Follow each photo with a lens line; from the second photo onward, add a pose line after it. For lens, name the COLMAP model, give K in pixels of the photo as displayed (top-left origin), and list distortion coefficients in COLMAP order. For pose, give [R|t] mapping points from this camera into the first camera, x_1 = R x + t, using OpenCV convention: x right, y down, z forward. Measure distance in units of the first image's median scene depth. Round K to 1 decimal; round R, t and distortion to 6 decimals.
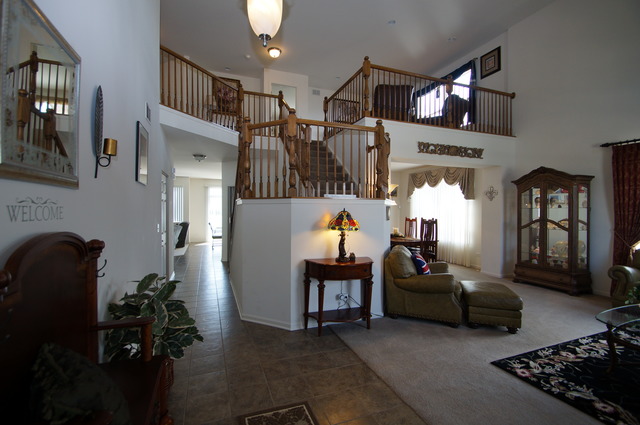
lens RADIAL K [[286.3, 0, 308.5], [0, 286.3, 212.4], [0, 0, 1]] dist [0.003005, -0.010715]
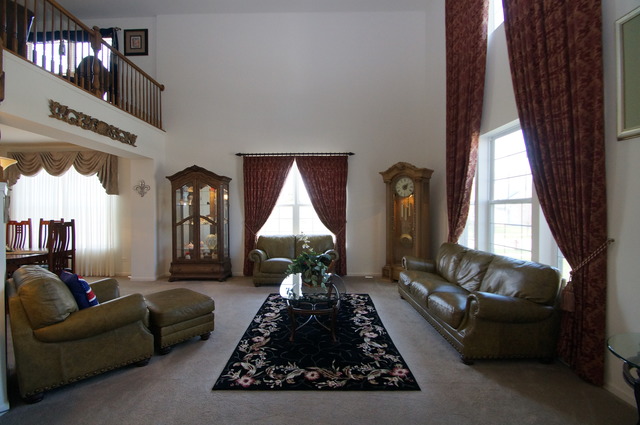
lens RADIAL K [[286.3, 0, 316.3], [0, 286.3, 211.8], [0, 0, 1]] dist [0.003005, -0.010715]
pose [[0.350533, -0.011264, 0.936483, -0.007876], [0.014050, 0.999878, 0.006767, 0.010071], [-0.936445, 0.010785, 0.350648, 0.230068]]
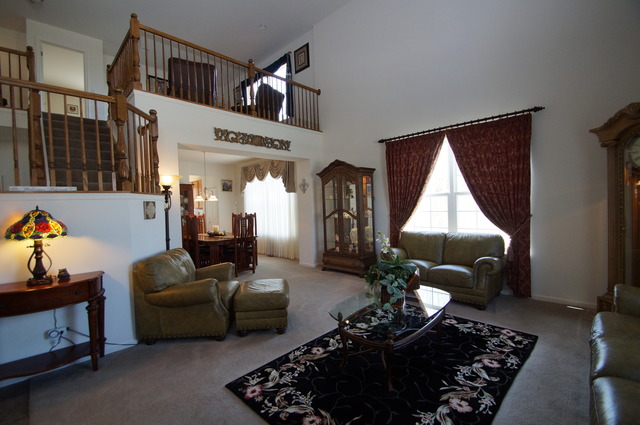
lens RADIAL K [[286.3, 0, 309.9], [0, 286.3, 212.3], [0, 0, 1]] dist [0.003005, -0.010715]
pose [[0.907016, -0.047982, 0.418354, 0.285597], [0.043839, 0.998848, 0.019516, 0.010531], [-0.418808, 0.000639, 0.908075, 0.078142]]
